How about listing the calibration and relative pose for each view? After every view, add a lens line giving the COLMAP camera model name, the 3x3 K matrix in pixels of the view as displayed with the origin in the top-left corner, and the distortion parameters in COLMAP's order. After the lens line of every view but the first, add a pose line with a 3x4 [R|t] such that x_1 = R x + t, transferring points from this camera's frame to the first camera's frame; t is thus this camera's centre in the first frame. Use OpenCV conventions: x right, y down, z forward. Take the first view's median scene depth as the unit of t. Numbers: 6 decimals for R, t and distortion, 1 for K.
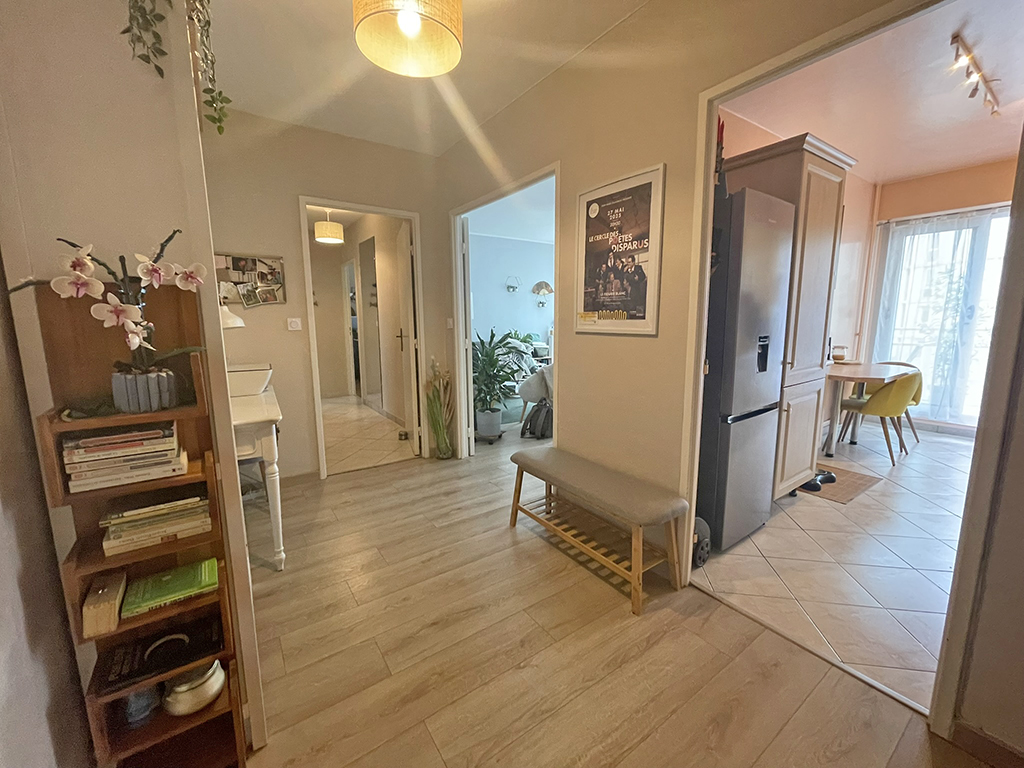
lens RADIAL K [[415.3, 0, 516.7], [0, 415.3, 379.6], [0, 0, 1]] dist [0.009263, -0.000124]
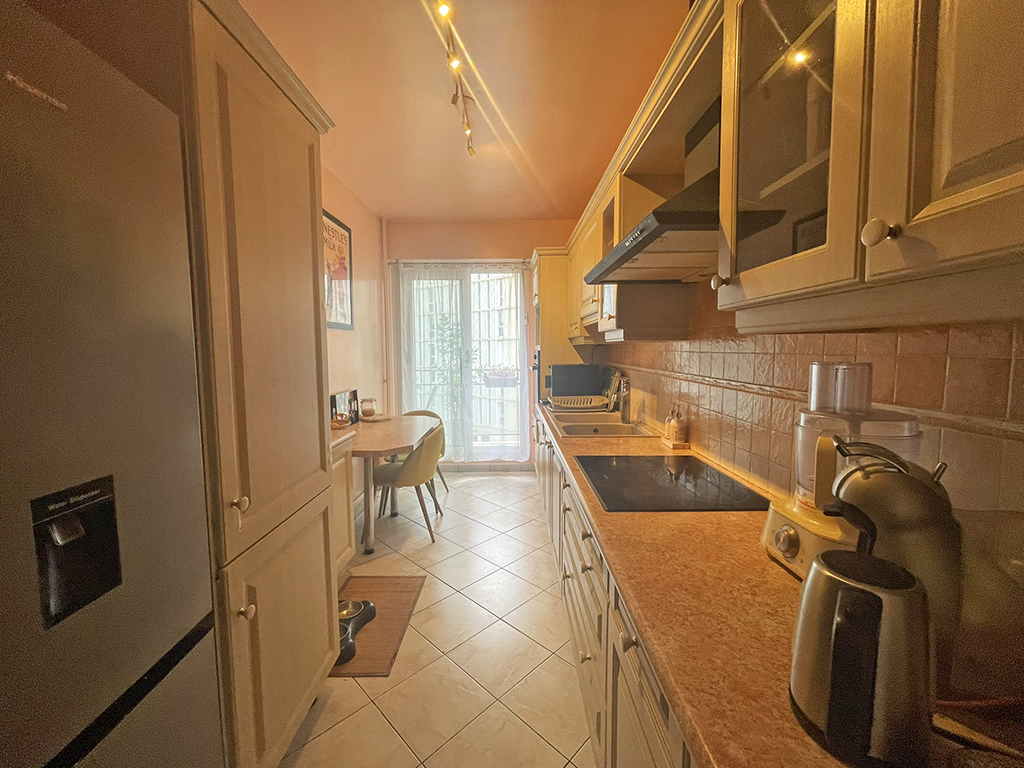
lens RADIAL K [[415.3, 0, 511.6], [0, 415.3, 379.4], [0, 0, 1]] dist [0.009263, -0.000124]
pose [[0.574679, -0.054077, 0.816590, 0.288652], [0.118618, 0.992782, -0.017733, -0.075305], [-0.809737, 0.107053, 0.576945, 0.314779]]
